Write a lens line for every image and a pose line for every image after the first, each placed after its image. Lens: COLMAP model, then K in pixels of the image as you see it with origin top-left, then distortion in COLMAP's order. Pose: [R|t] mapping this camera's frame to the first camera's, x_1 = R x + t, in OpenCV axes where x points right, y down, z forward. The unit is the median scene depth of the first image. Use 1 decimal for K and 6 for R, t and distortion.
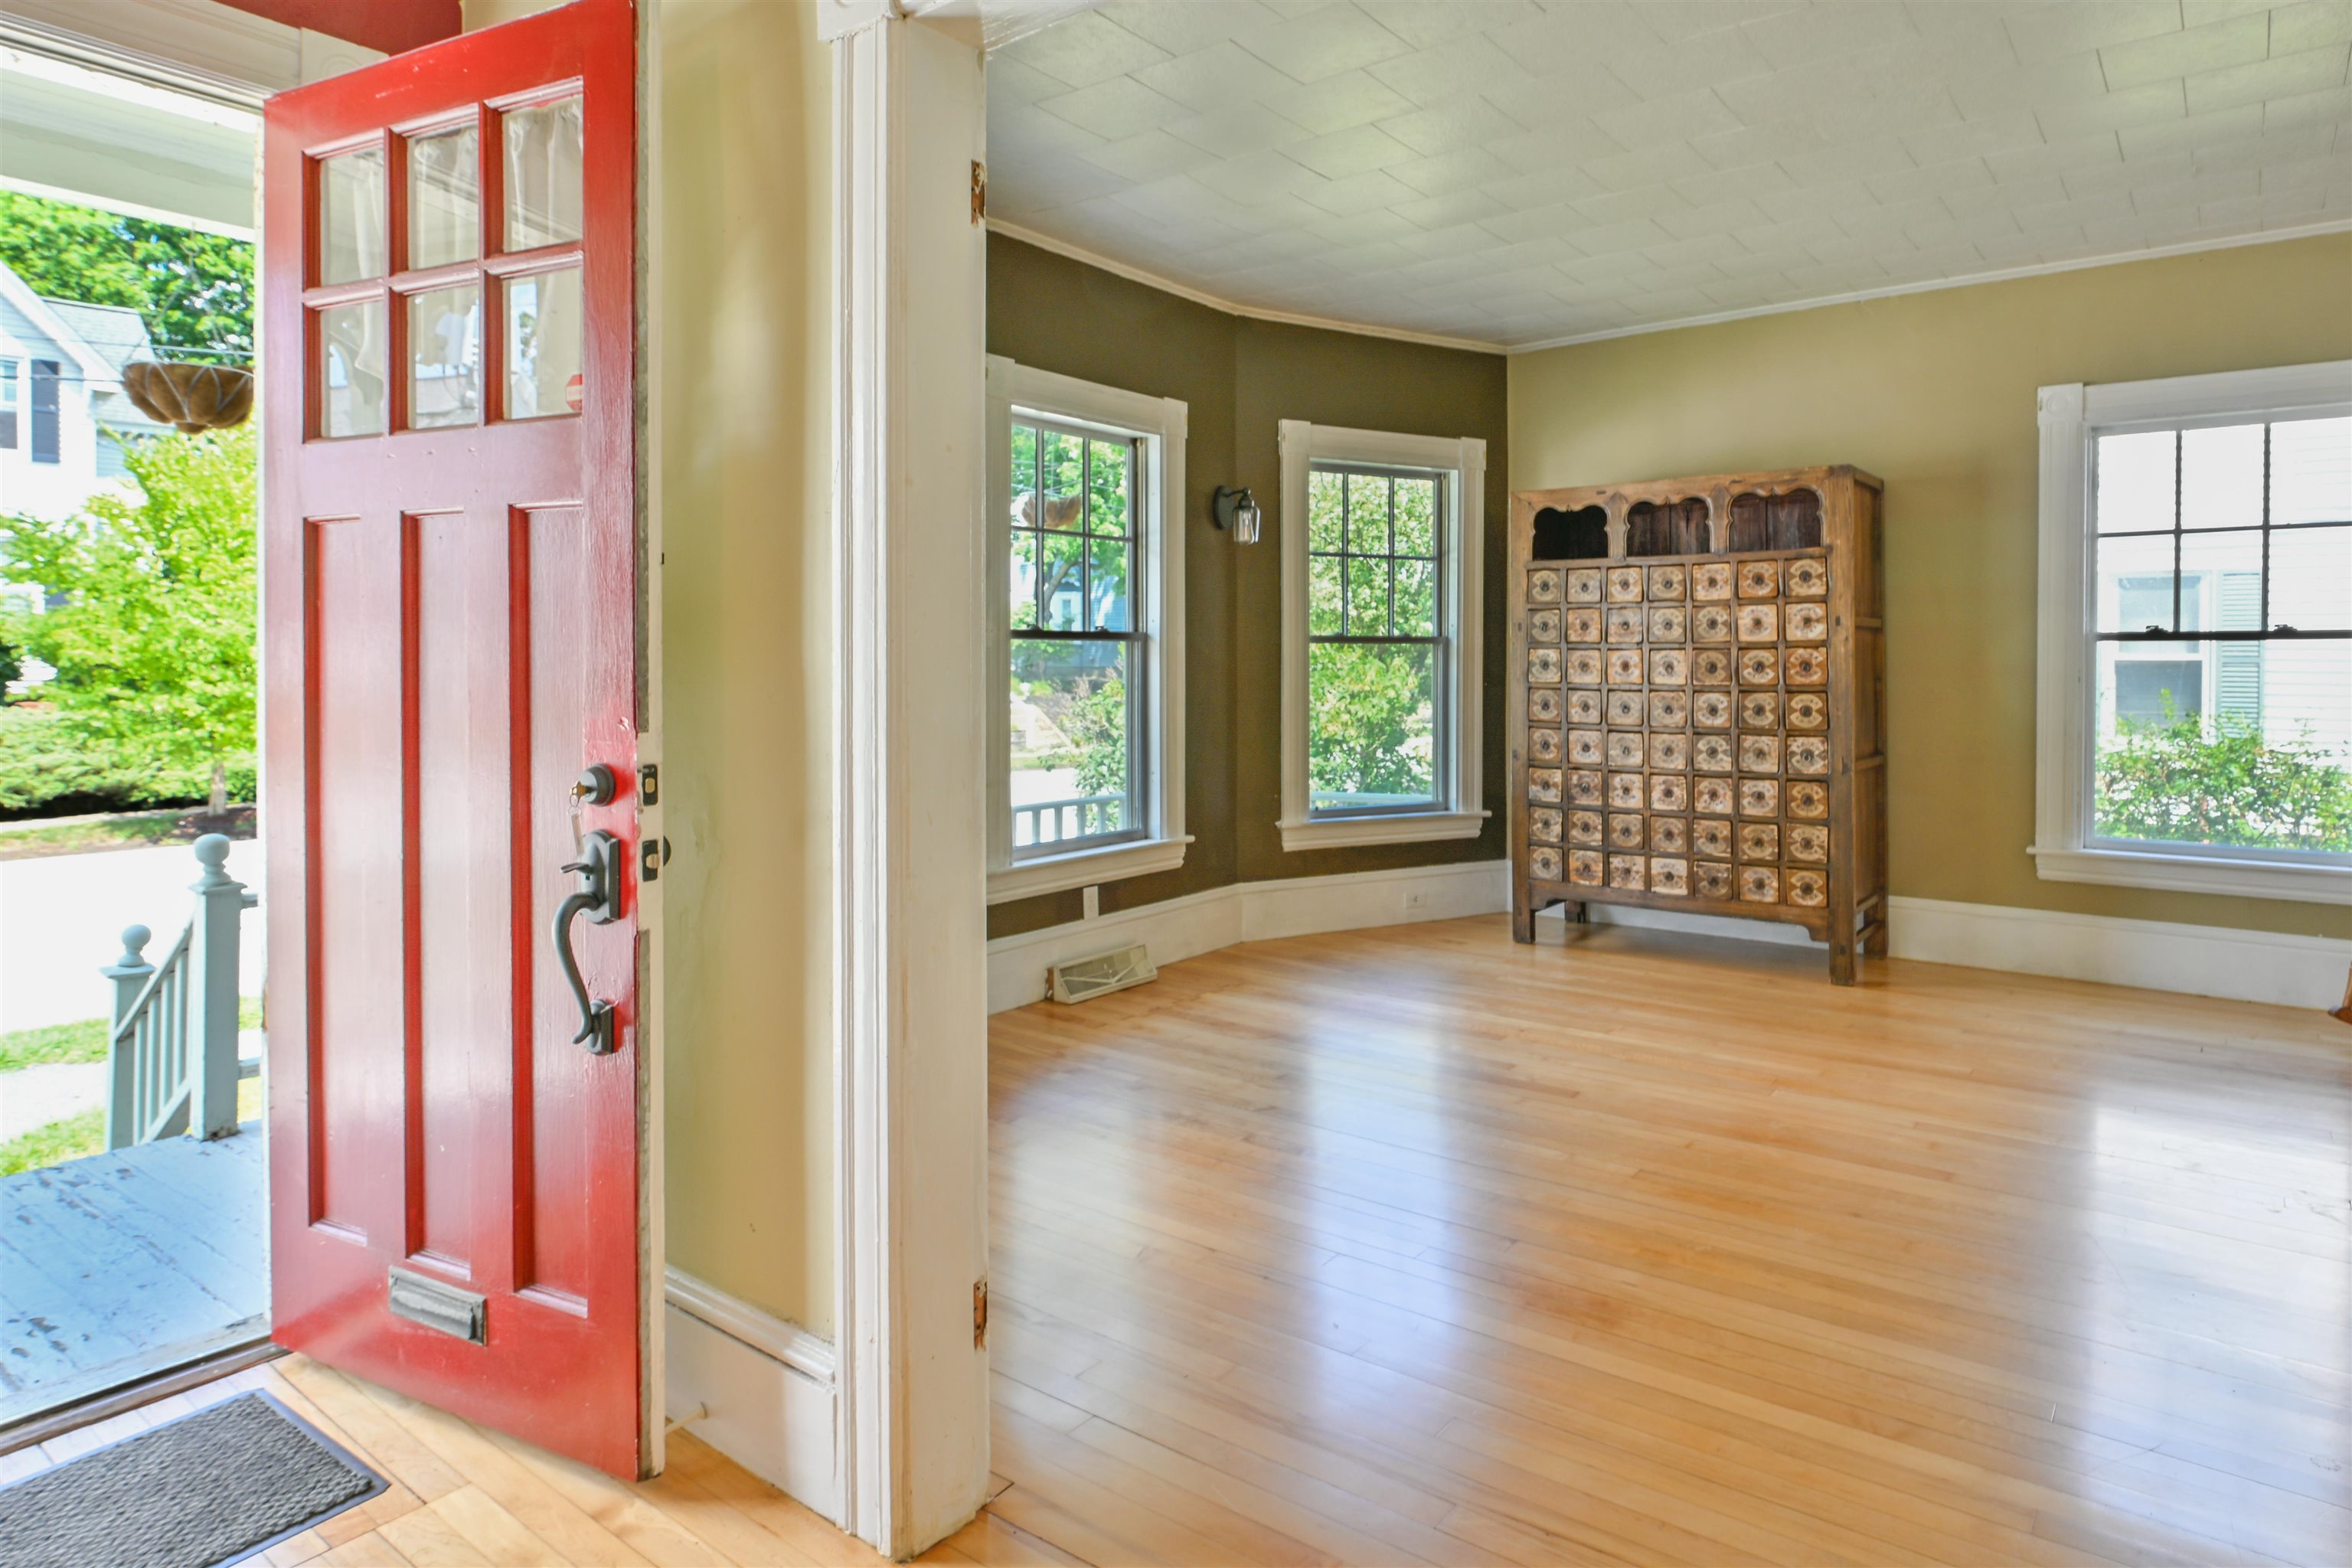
lens RADIAL K [[1414.8, 0, 1210.6], [0, 1414.8, 666.8], [0, 0, 1]] dist [0.010843, -0.003646]
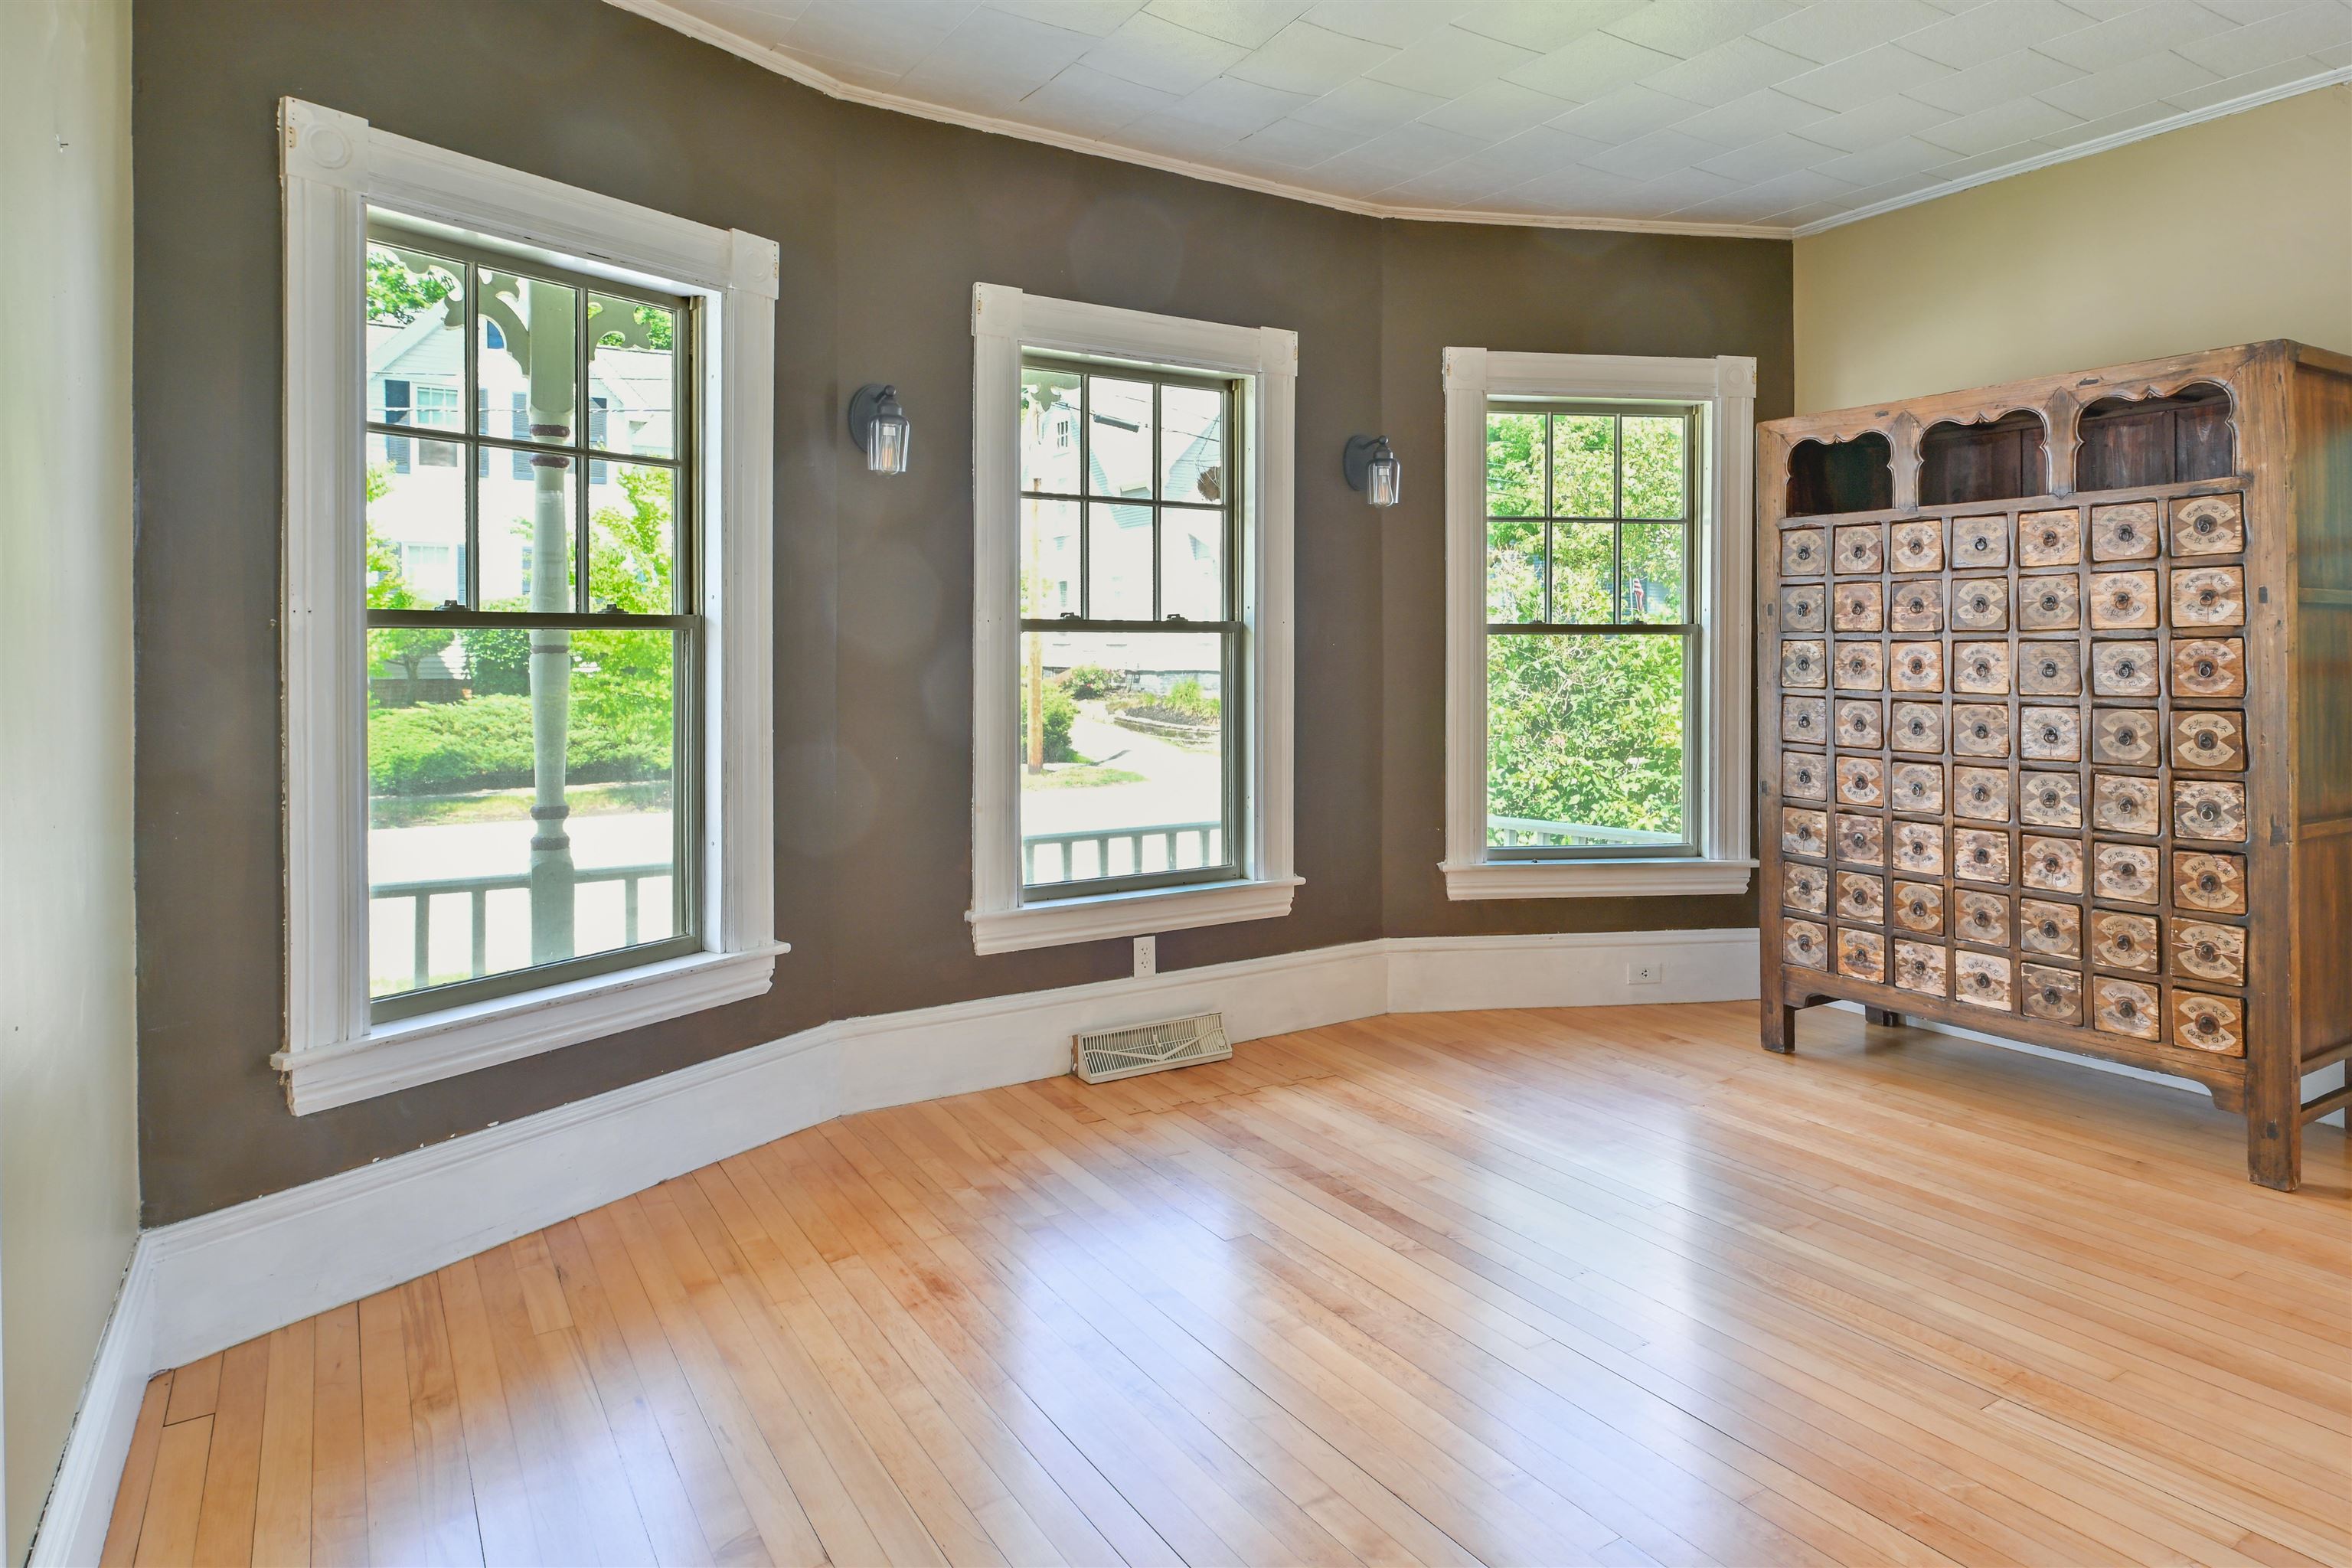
lens RADIAL K [[1414.8, 0, 1178.8], [0, 1414.8, 653.9], [0, 0, 1]] dist [0.010843, -0.003646]
pose [[0.934596, 0.002331, -0.355703, 0.204086], [-0.003119, 0.999994, -0.001641, -0.003943], [0.355697, 0.002643, 0.934598, 0.234754]]
